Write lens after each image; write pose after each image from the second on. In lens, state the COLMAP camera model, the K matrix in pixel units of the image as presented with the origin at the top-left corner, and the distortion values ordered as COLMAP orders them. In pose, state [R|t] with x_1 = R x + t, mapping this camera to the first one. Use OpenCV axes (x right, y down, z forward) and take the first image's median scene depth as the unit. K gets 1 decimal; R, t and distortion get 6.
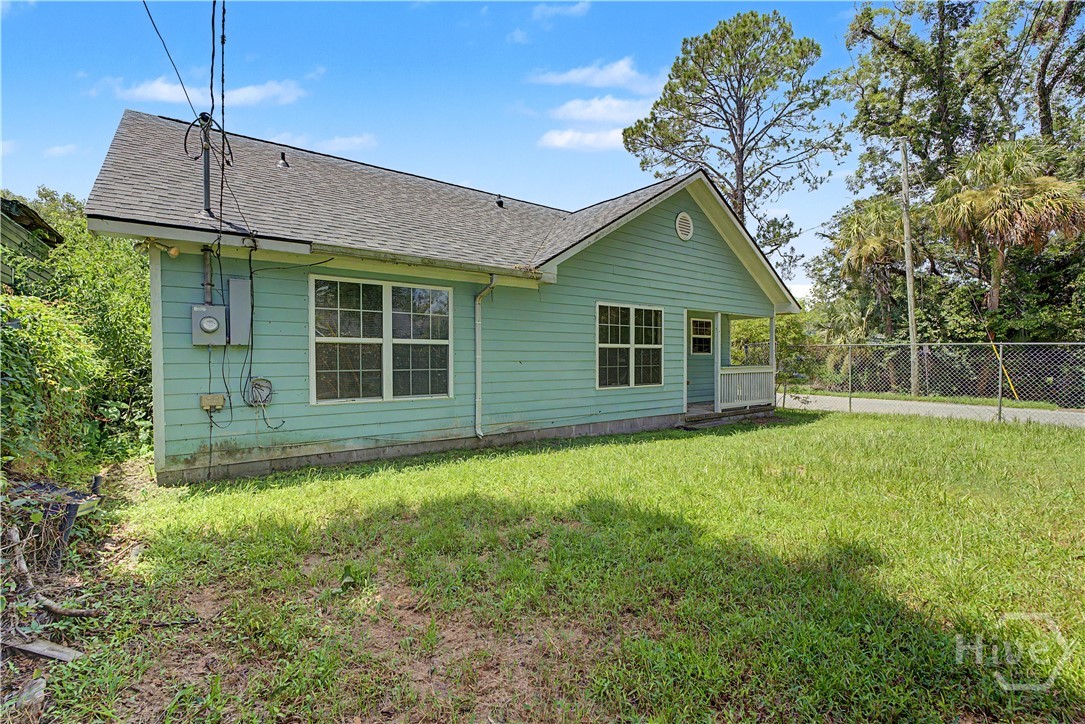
lens RADIAL K [[471.8, 0, 554.2], [0, 471.8, 365.1], [0, 0, 1]] dist [-0.004703, -0.001602]
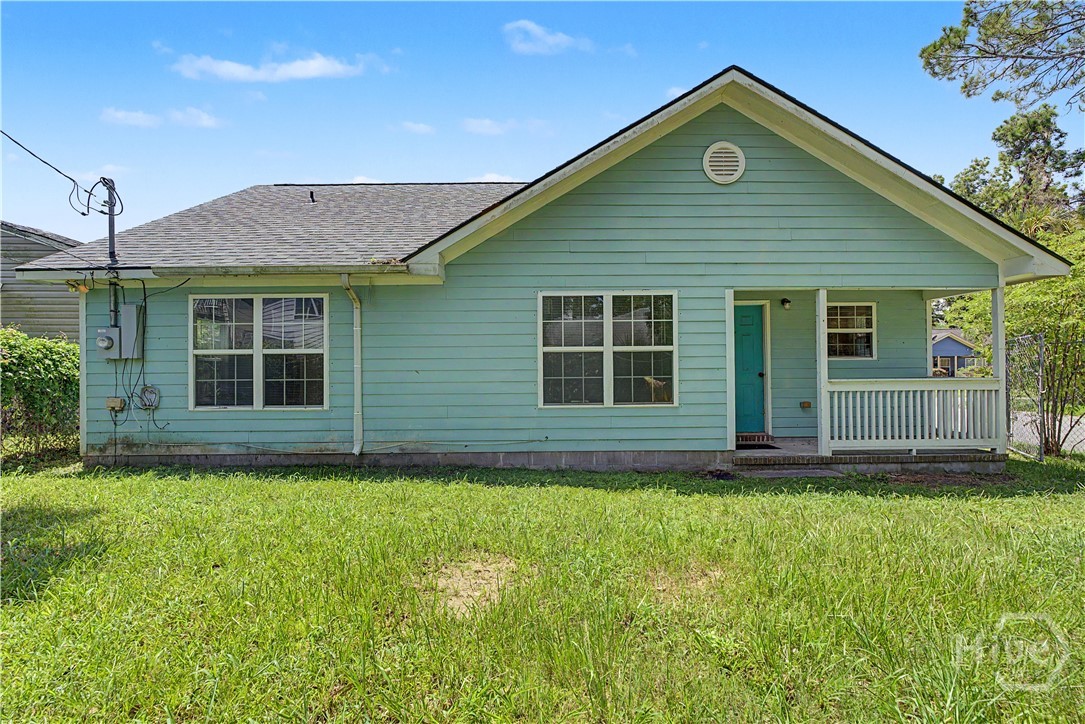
lens RADIAL K [[471.8, 0, 543.6], [0, 471.8, 360.4], [0, 0, 1]] dist [-0.004703, -0.001602]
pose [[0.799556, -0.012588, -0.600460, 0.519421], [-0.002372, 0.999706, -0.024116, -0.005937], [0.600587, 0.020707, 0.799291, 0.376322]]
